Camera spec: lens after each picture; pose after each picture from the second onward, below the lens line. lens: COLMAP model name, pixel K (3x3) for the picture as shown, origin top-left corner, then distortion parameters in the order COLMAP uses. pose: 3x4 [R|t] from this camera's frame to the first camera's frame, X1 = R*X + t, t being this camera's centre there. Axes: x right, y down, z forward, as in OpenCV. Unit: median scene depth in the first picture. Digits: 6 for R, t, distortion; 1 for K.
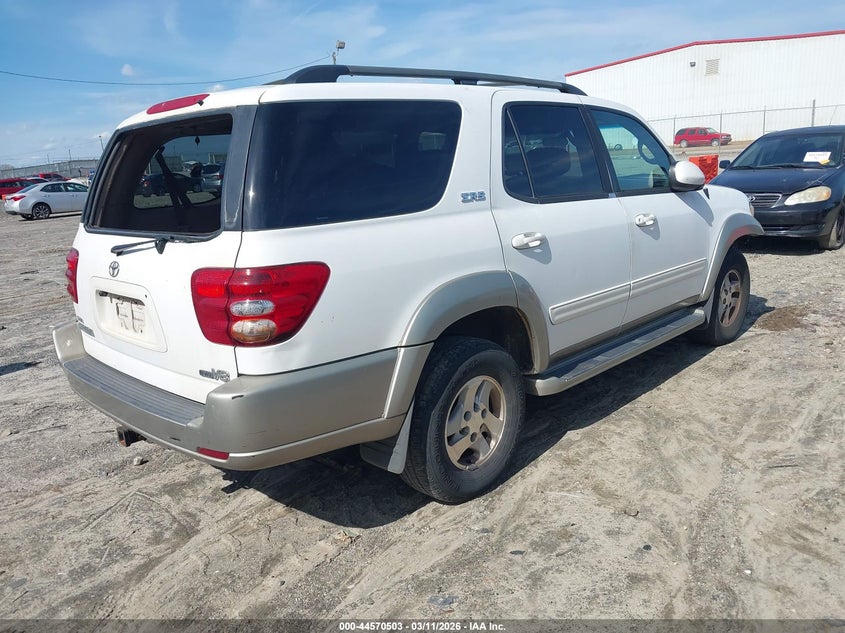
lens RADIAL K [[656.2, 0, 410.5], [0, 656.2, 311.3], [0, 0, 1]] dist [0.002427, 0.002695]
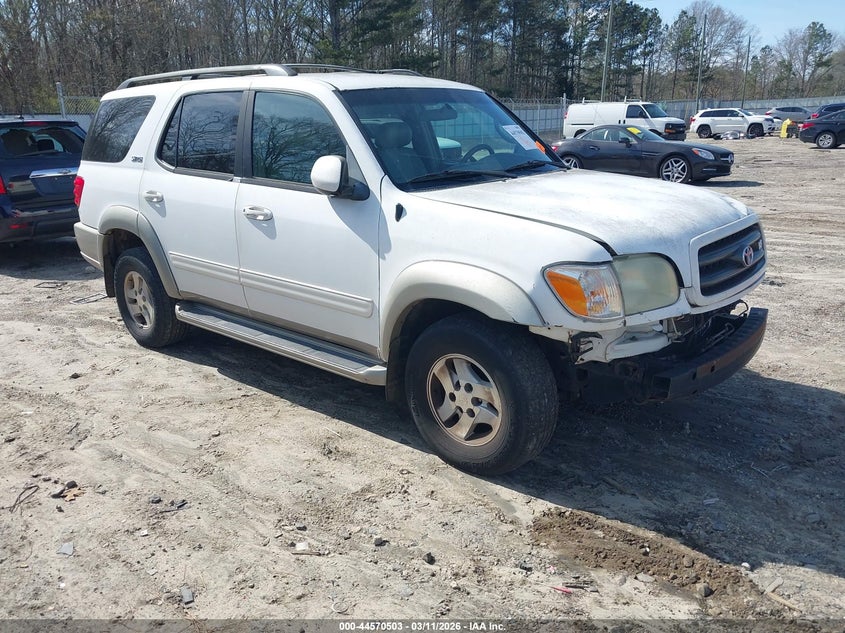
lens RADIAL K [[656.2, 0, 410.5], [0, 656.2, 311.3], [0, 0, 1]] dist [0.002427, 0.002695]
pose [[0.108941, 0.337470, -0.935011, 1.389086], [-0.223845, 0.924779, 0.307696, -0.369880], [0.968517, 0.175777, 0.176287, 1.126761]]
